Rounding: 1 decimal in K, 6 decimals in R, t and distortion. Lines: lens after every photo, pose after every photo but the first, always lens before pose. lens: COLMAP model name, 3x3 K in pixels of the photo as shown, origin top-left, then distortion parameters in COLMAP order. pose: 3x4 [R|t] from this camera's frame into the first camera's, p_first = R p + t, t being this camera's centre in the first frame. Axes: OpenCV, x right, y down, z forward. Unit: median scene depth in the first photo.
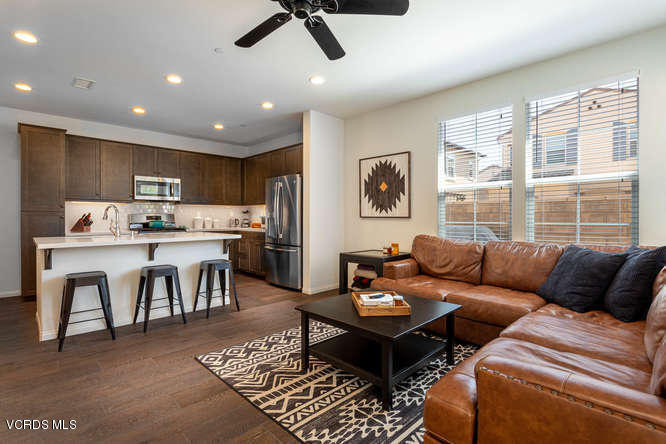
lens RADIAL K [[316.2, 0, 333.0], [0, 316.2, 222.0], [0, 0, 1]] dist [0.003235, 0.000860]
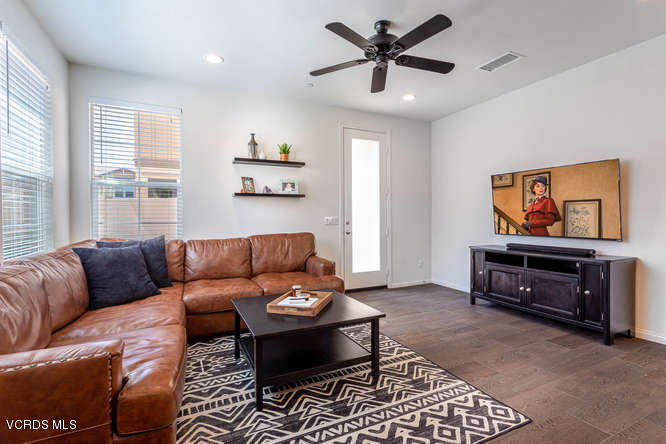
lens RADIAL K [[316.2, 0, 333.0], [0, 316.2, 222.0], [0, 0, 1]] dist [0.003235, 0.000860]
pose [[-0.945743, 0.003177, 0.324900, -0.274827], [0.011837, 0.999625, 0.024683, -0.024232], [-0.324700, 0.027190, -0.945426, 1.910916]]
